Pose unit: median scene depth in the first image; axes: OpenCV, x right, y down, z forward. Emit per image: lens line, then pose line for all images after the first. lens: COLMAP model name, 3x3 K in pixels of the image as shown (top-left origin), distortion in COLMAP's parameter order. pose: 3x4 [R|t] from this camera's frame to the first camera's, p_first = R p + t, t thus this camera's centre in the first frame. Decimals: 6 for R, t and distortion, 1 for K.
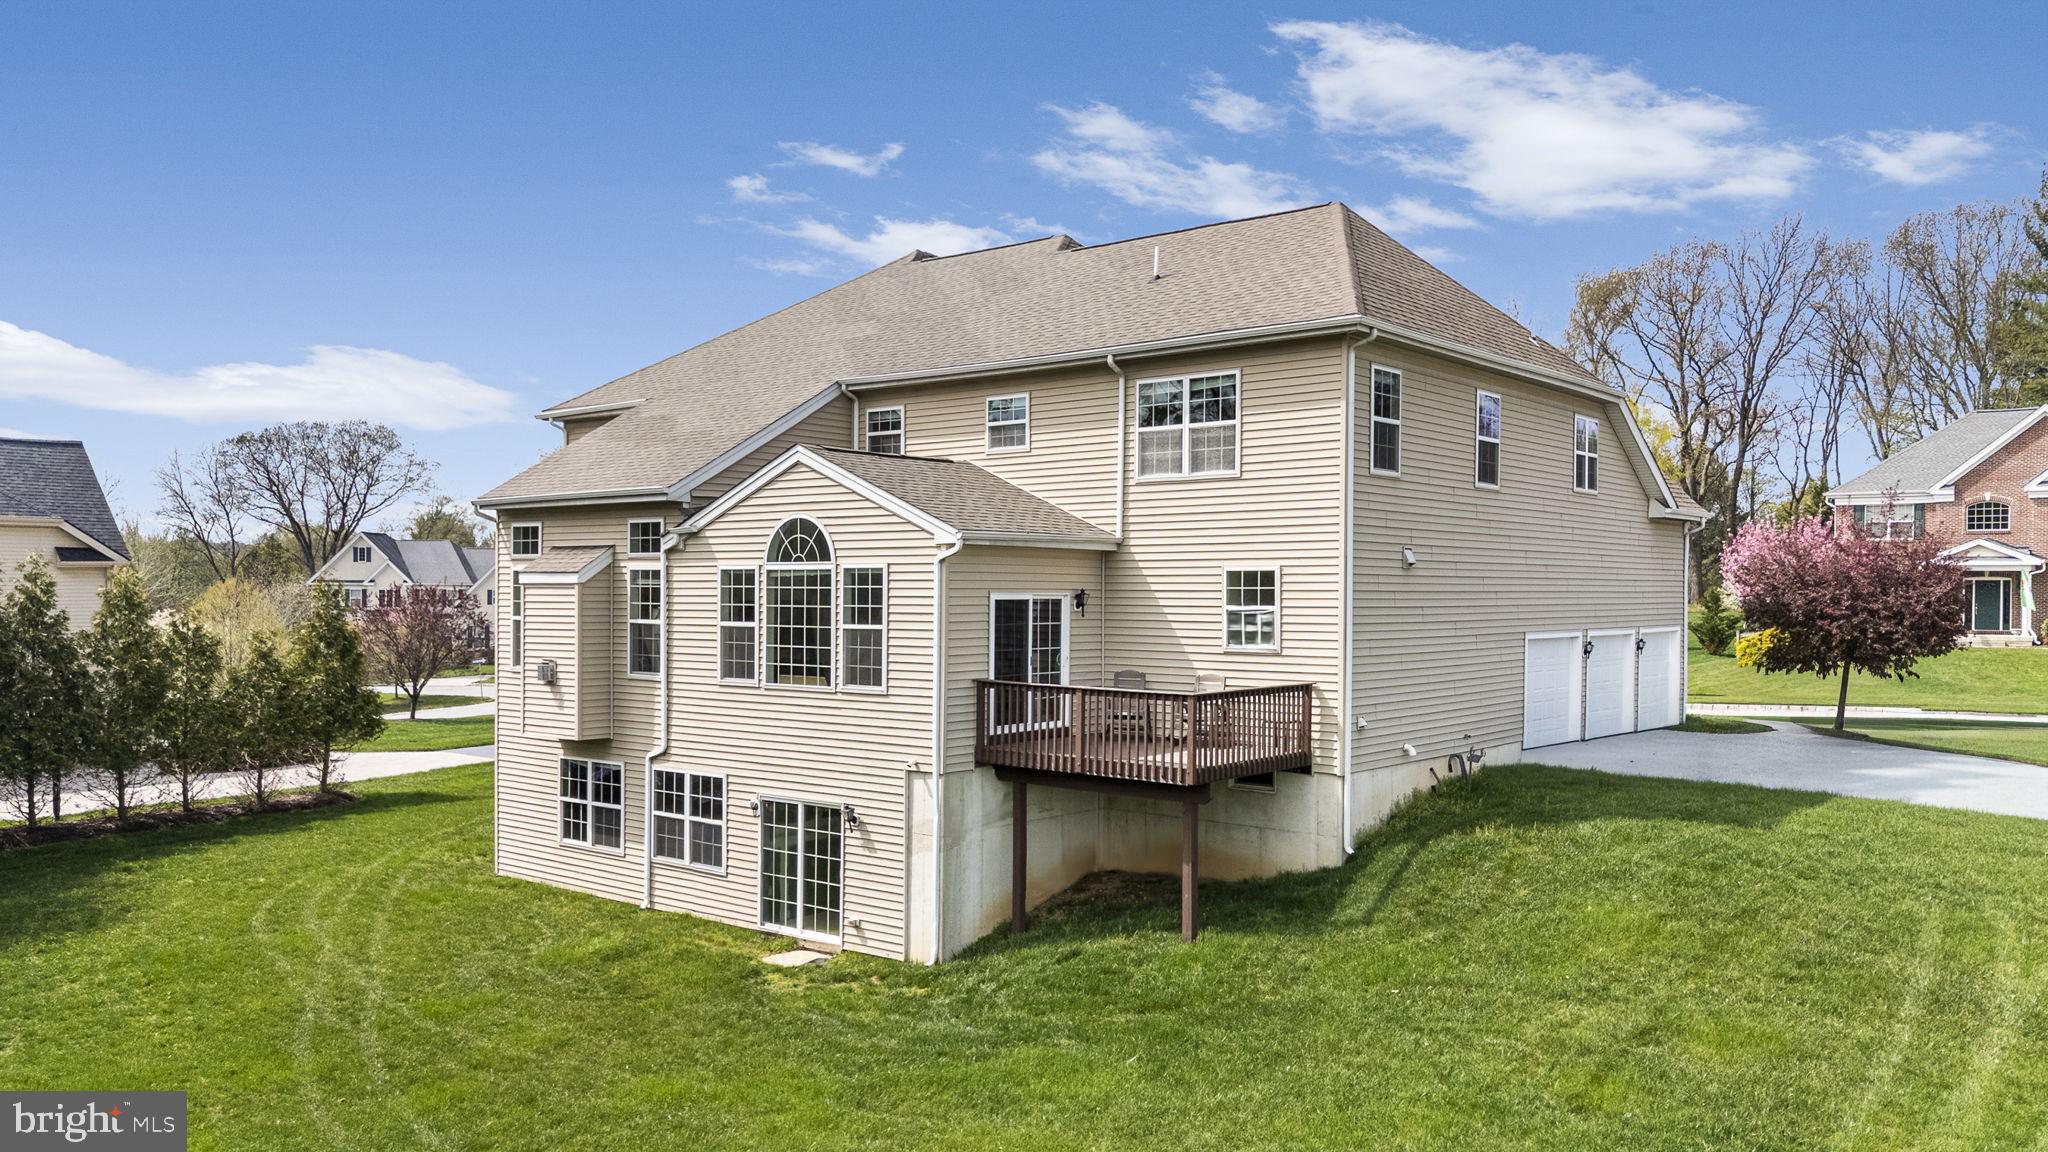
lens RADIAL K [[1578.0, 0, 1026.7], [0, 1578.0, 582.5], [0, 0, 1]] dist [0.022261, -0.008873]
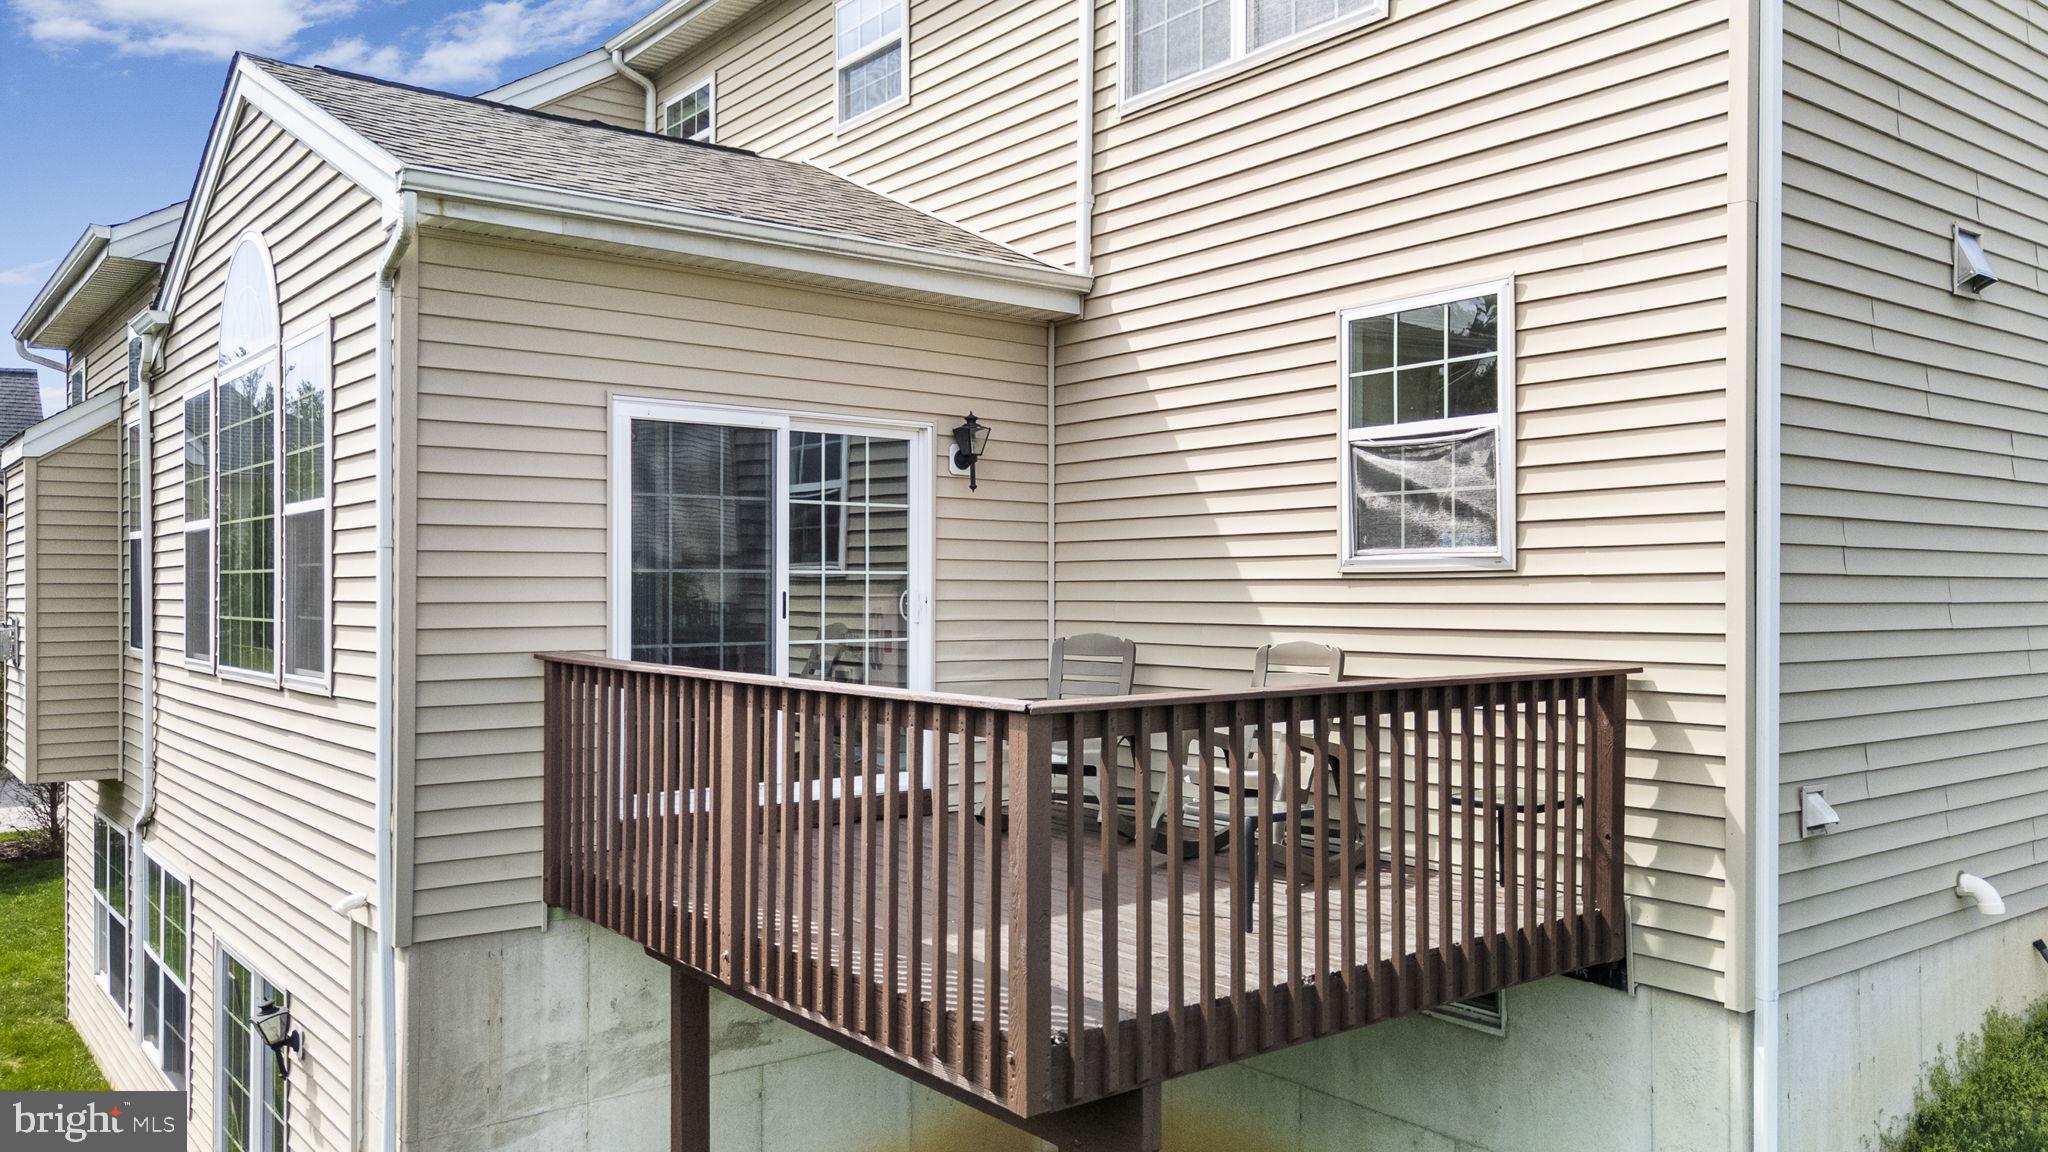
lens RADIAL K [[1578.0, 0, 1021.2], [0, 1578.0, 582.3], [0, 0, 1]] dist [0.022261, -0.008873]
pose [[0.976832, -0.006695, -0.213904, 0.130735], [0.006343, 0.999977, -0.002332, 0.046443], [0.213915, 0.000921, 0.976852, 0.674506]]
